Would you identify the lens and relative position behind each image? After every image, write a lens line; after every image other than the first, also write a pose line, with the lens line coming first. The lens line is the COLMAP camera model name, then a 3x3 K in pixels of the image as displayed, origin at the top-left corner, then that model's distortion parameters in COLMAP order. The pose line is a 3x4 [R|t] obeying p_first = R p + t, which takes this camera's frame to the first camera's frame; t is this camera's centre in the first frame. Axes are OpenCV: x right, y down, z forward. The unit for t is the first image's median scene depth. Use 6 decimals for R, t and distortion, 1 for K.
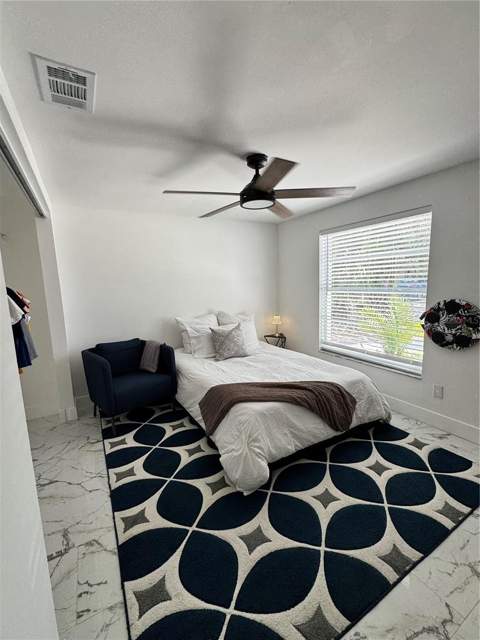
lens RADIAL K [[278.6, 0, 241.2], [0, 278.6, 320.8], [0, 0, 1]] dist [0.000471, -0.000094]
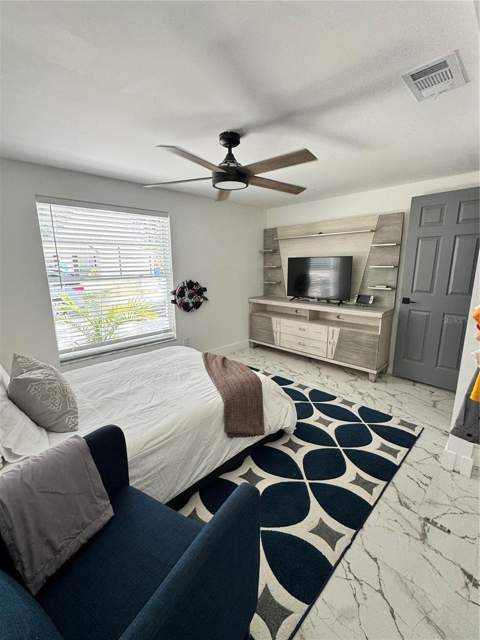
lens RADIAL K [[278.6, 0, 241.2], [0, 278.6, 320.8], [0, 0, 1]] dist [0.000471, -0.000094]
pose [[-0.262934, -0.161857, 0.951140, -0.827635], [0.151137, 0.966747, 0.206294, -0.131036], [-0.952902, 0.197994, -0.229728, 1.105279]]
